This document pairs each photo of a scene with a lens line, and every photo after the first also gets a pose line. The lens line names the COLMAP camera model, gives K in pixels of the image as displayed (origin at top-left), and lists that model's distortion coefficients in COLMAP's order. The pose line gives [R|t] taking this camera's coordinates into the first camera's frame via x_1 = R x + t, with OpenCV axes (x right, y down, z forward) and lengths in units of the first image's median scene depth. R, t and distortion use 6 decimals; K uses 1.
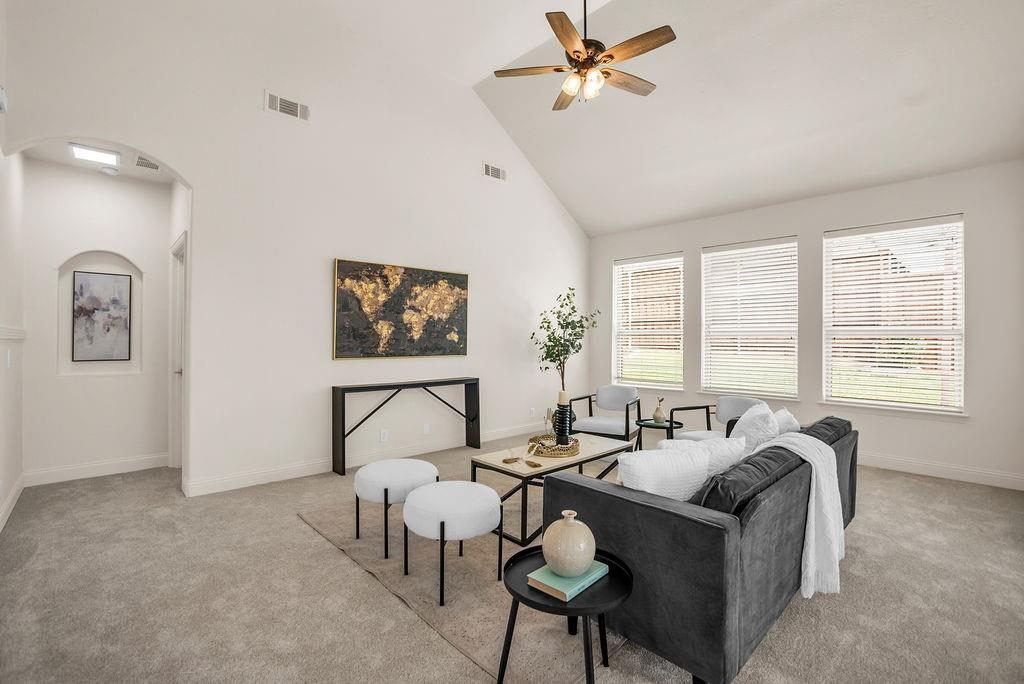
lens RADIAL K [[469.7, 0, 506.9], [0, 469.7, 336.5], [0, 0, 1]] dist [-0.015999, 0.001814]
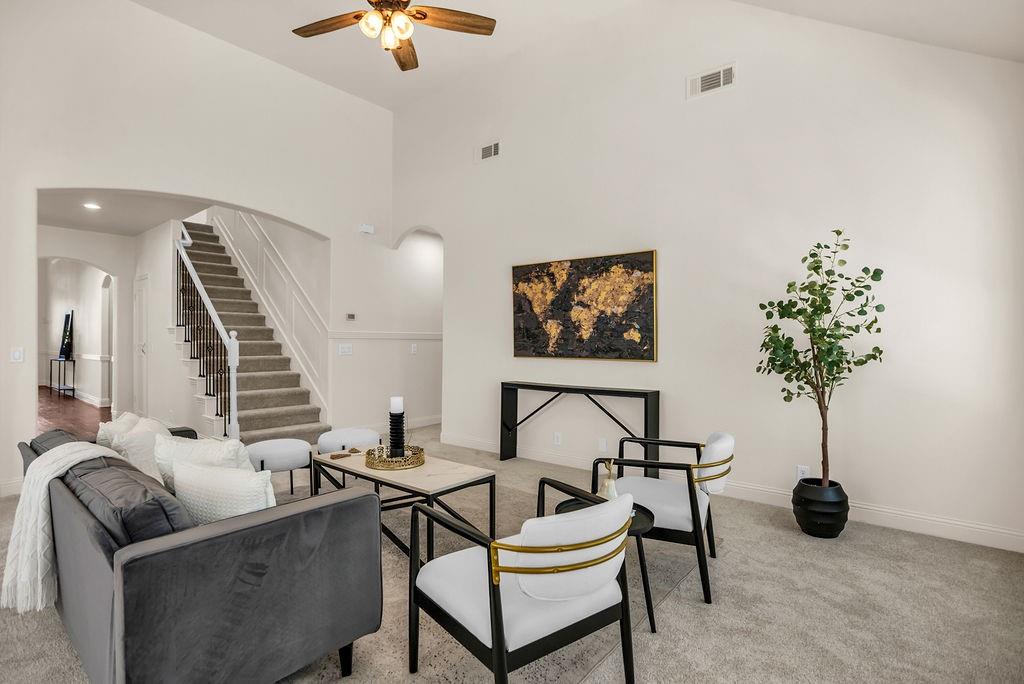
lens RADIAL K [[516.6, 0, 509.6], [0, 516.6, 336.5], [0, 0, 1]] dist [-0.061005, -0.000427]
pose [[0.134675, -0.003031, -0.990885, 0.745023], [0.009554, 0.999953, -0.001760, 0.001705], [0.990844, -0.009230, 0.134698, 0.730730]]
